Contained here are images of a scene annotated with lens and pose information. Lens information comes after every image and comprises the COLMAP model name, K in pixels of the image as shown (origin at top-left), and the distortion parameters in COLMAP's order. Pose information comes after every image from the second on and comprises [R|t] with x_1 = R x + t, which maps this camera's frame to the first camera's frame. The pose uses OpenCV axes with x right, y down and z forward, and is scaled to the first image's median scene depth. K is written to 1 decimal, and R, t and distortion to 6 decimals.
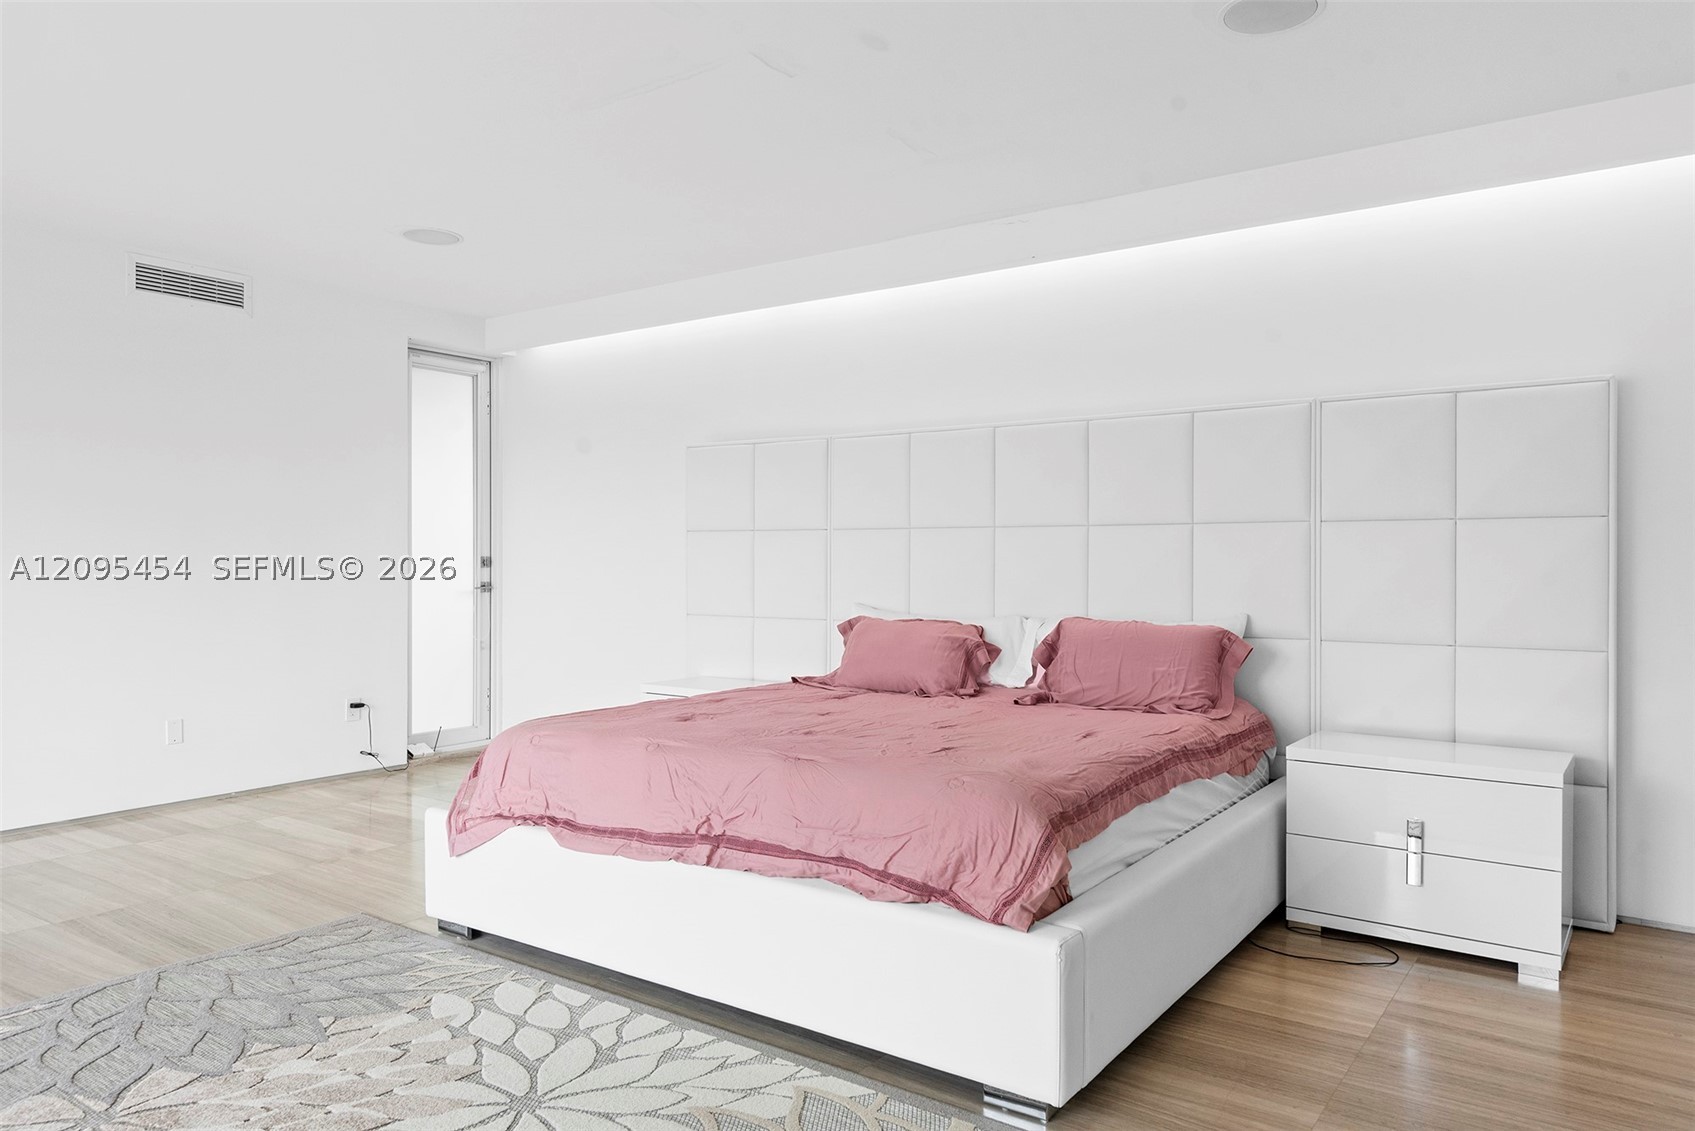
lens RADIAL K [[1148.7, 0, 854.5], [0, 1148.7, 558.8], [0, 0, 1]] dist [0.026249, -0.007310]
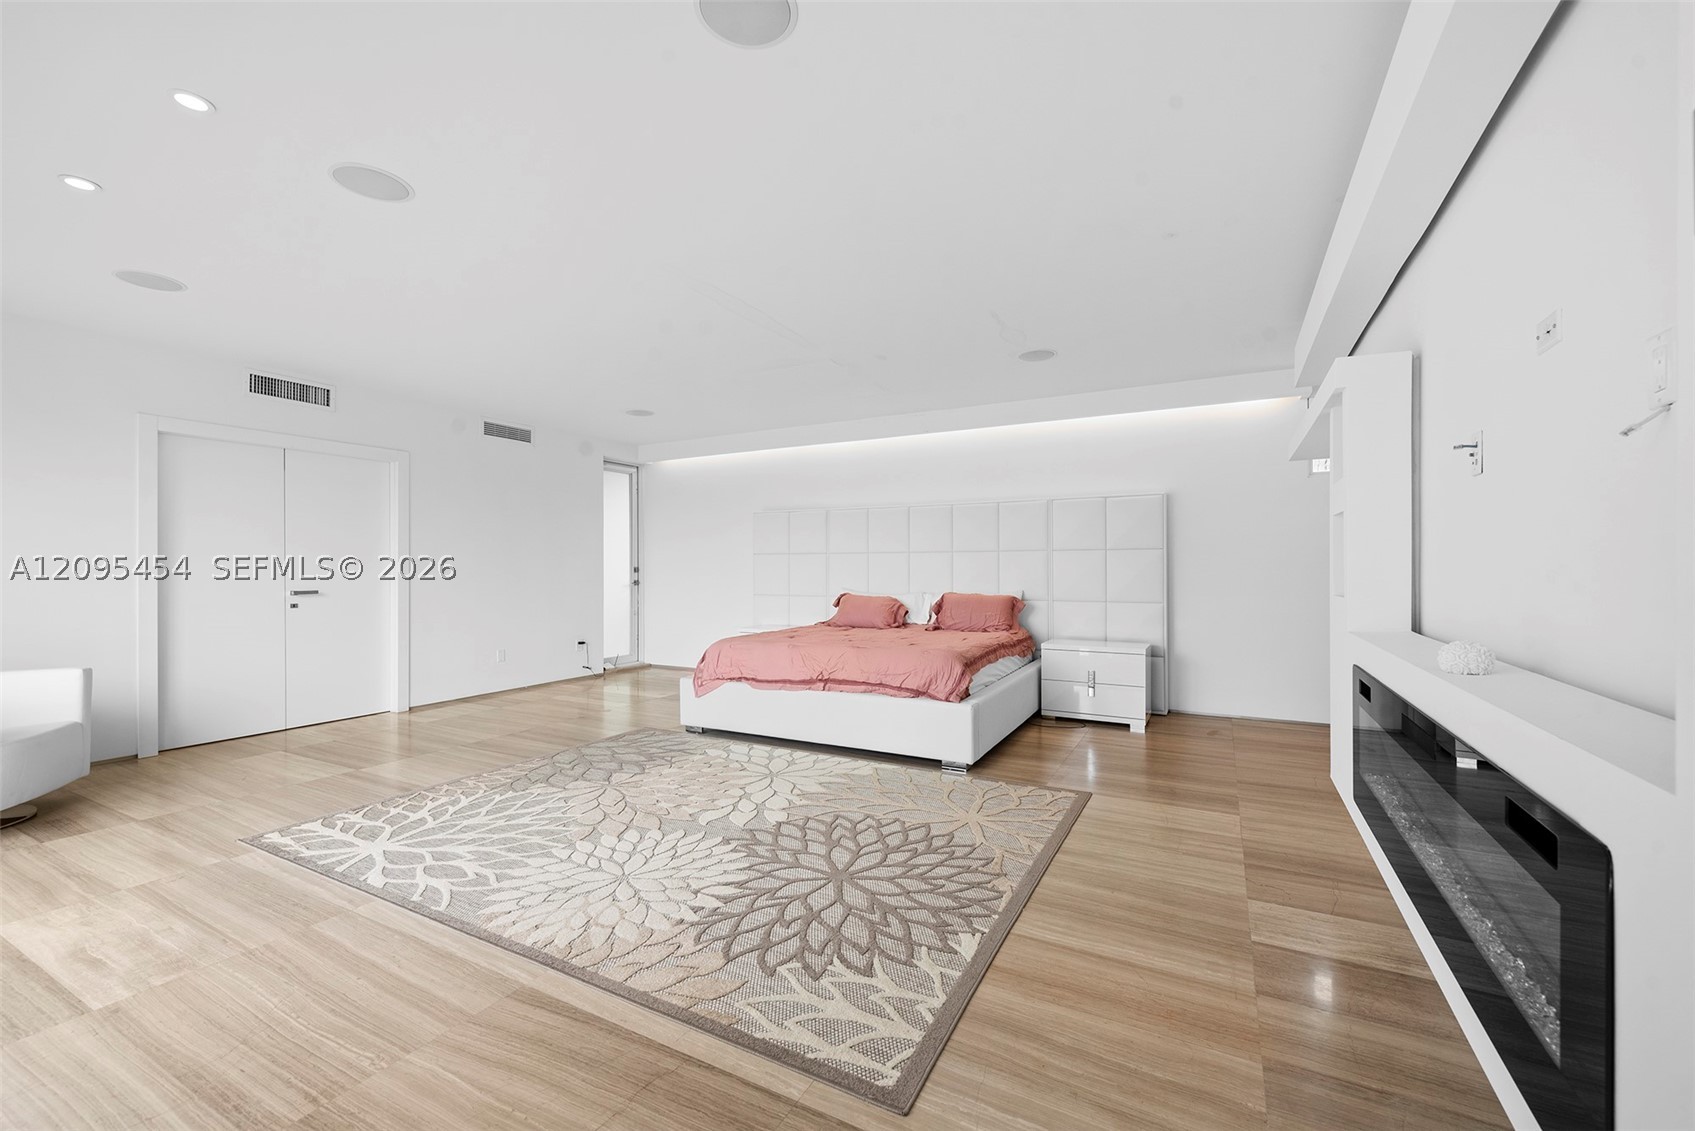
lens RADIAL K [[696.2, 0, 855.4], [0, 696.2, 563.5], [0, 0, 1]] dist [0.015989, 0.000123]
pose [[0.991392, -0.004521, 0.130849, -0.209929], [0.005202, 0.999975, -0.004862, -0.000498], [-0.130824, 0.005500, 0.991390, -0.414199]]
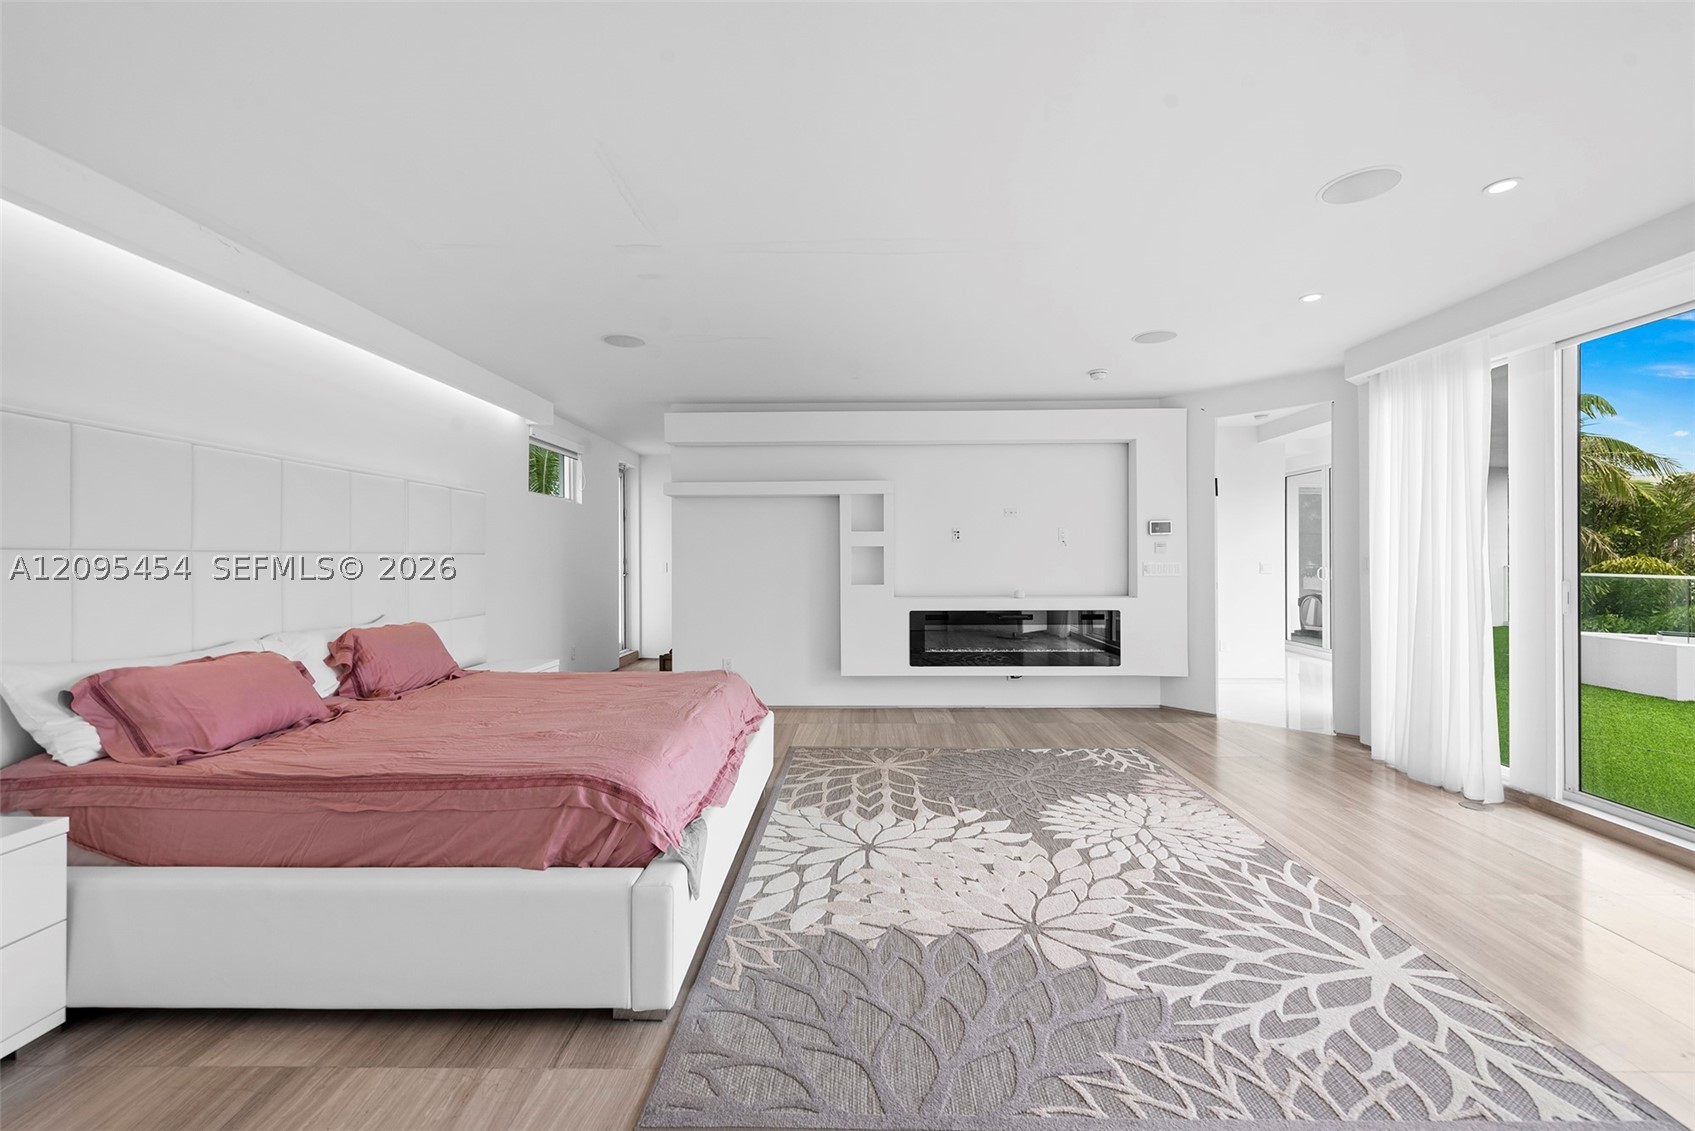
lens RADIAL K [[696.2, 0, 863.3], [0, 696.2, 561.0], [0, 0, 1]] dist [0.015989, 0.000123]
pose [[-0.586058, -0.005945, 0.810247, -0.894124], [0.000754, 0.999969, 0.007882, -0.033675], [-0.810269, 0.005230, -0.586035, 1.208156]]
